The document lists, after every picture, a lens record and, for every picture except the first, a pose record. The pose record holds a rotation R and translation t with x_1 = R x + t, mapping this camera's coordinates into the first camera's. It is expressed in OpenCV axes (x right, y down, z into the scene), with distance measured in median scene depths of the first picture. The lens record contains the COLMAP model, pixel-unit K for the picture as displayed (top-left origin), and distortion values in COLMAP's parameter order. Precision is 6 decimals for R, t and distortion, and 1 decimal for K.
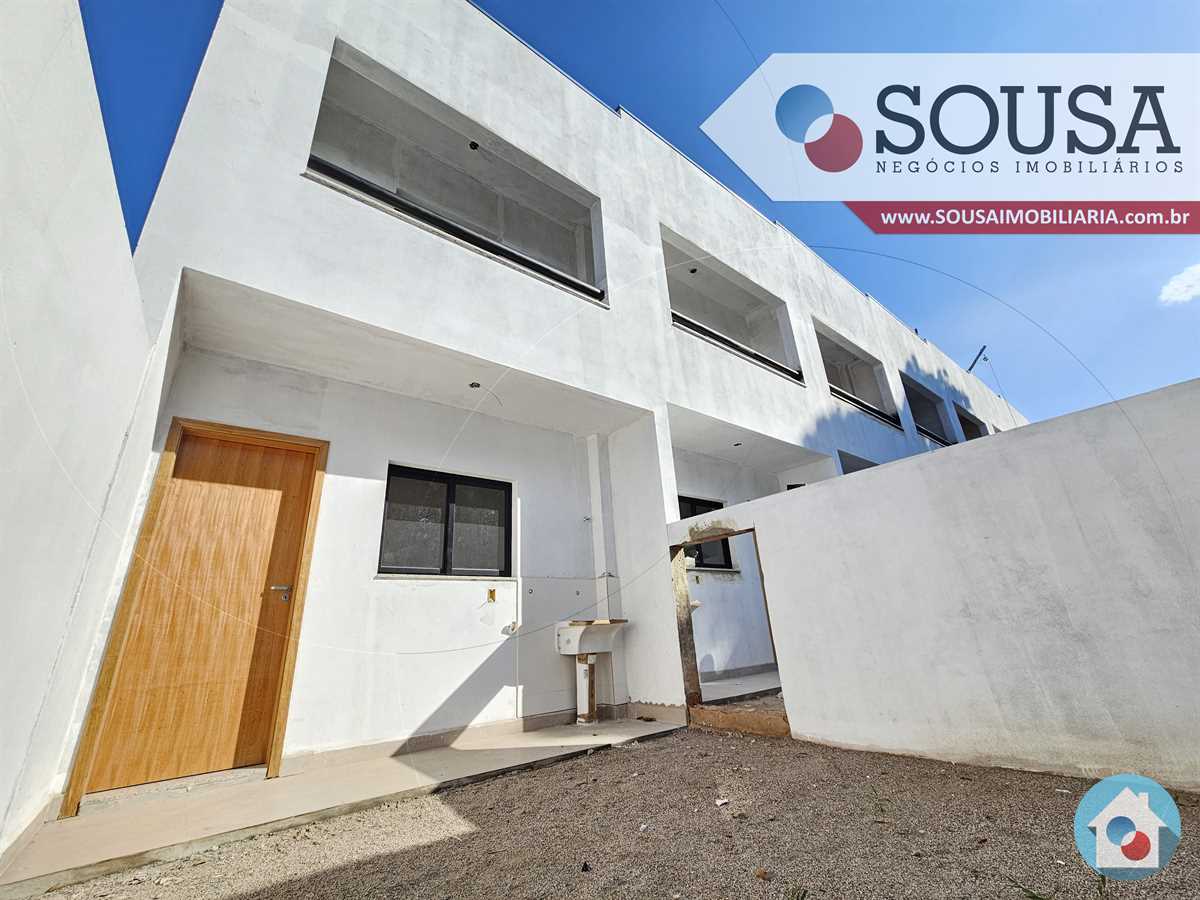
lens RADIAL K [[490.8, 0, 600.0], [0, 490.8, 450.0], [0, 0, 1]] dist [0.001981, 0.000264]
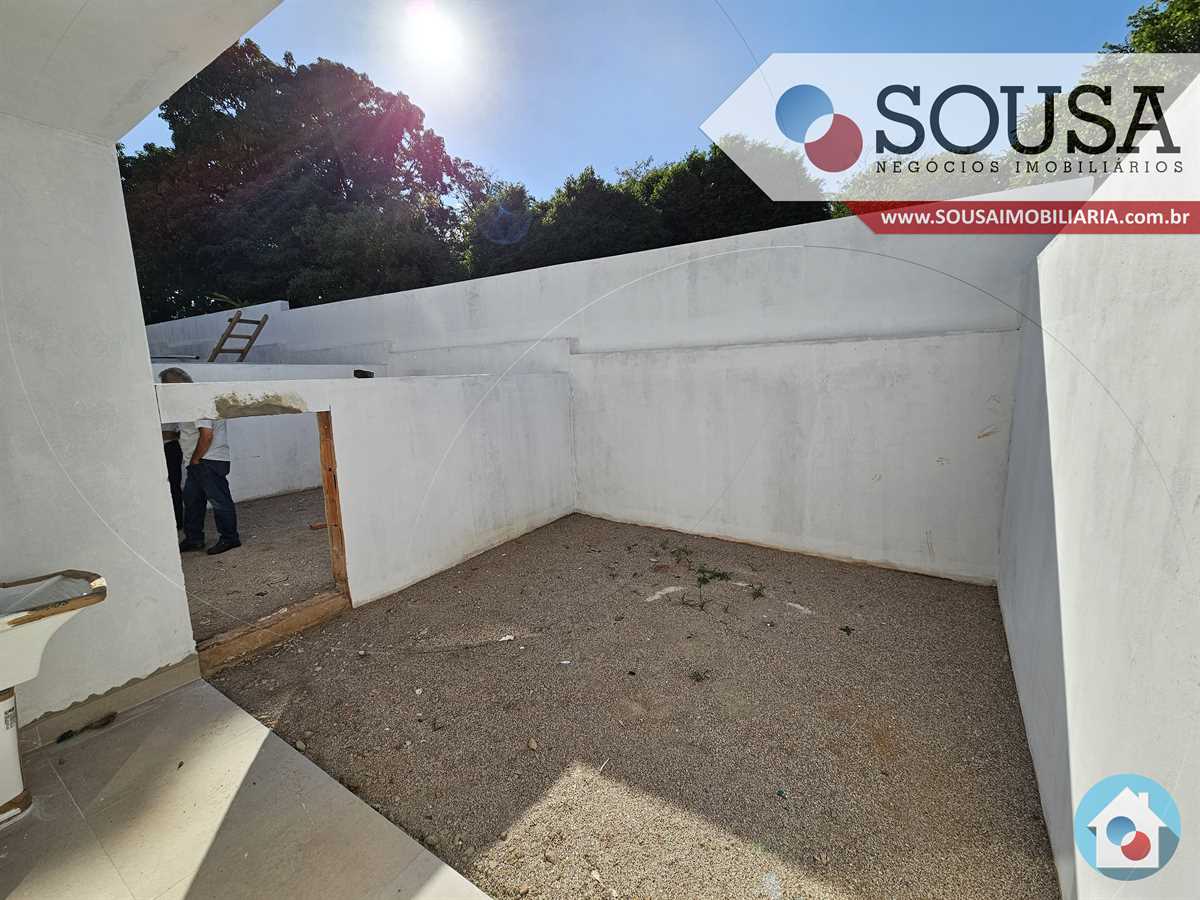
lens RADIAL K [[490.8, 0, 600.0], [0, 490.8, 450.0], [0, 0, 1]] dist [0.001981, 0.000264]
pose [[-0.331865, -0.087027, 0.939304, -0.767923], [-0.293954, 0.955697, -0.015311, 0.112075], [-0.896357, -0.281193, -0.342745, 0.981180]]
